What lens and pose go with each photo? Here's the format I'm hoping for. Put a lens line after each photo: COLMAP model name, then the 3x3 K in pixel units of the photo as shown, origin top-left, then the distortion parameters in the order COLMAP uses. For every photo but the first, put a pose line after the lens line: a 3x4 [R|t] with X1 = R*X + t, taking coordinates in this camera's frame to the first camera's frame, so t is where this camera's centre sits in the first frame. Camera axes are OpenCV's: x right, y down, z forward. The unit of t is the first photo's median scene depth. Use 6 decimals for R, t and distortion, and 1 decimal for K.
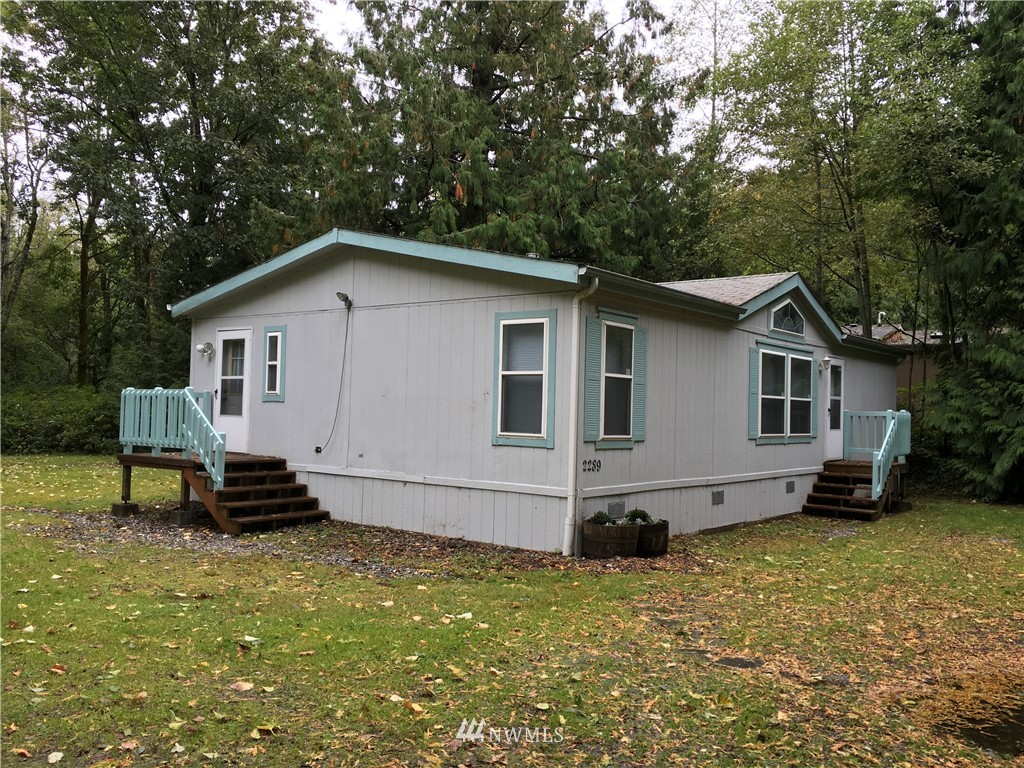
lens RADIAL K [[871.3, 0, 505.4], [0, 871.3, 387.0], [0, 0, 1]] dist [0.074135, -0.105307]
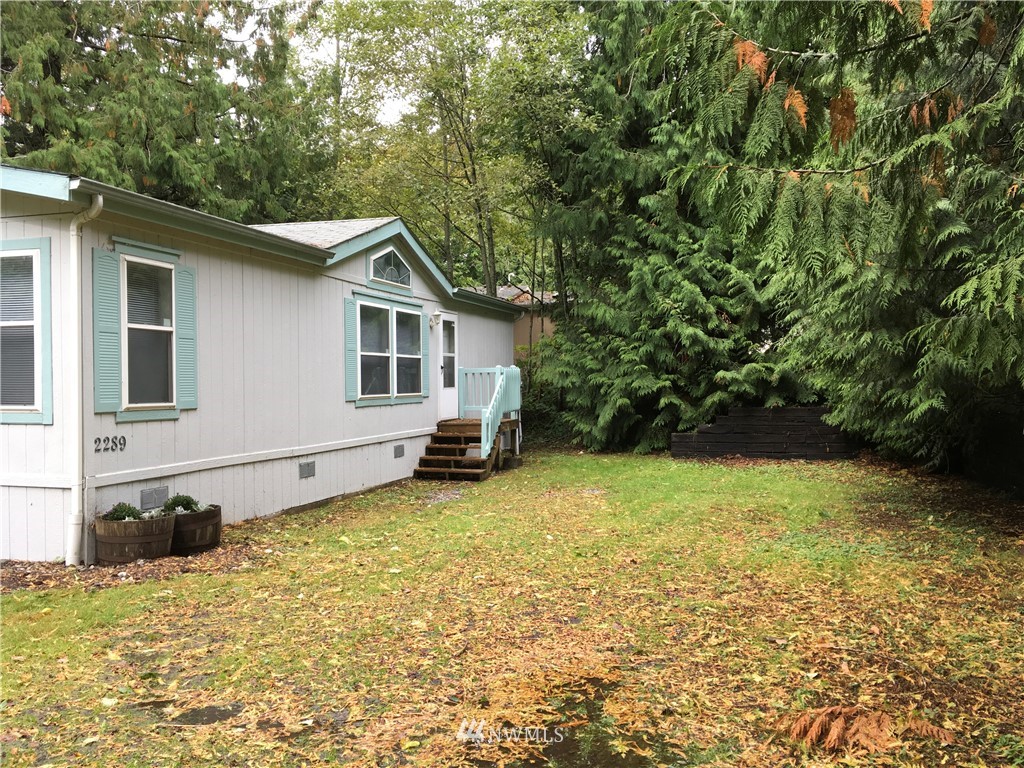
lens RADIAL K [[871.3, 0, 514.9], [0, 871.3, 387.0], [0, 0, 1]] dist [0.074135, -0.105307]
pose [[0.927156, -0.034000, 0.373129, 0.104580], [0.019437, 0.998898, 0.042724, 0.010193], [-0.374171, -0.032360, 0.926795, 0.111412]]
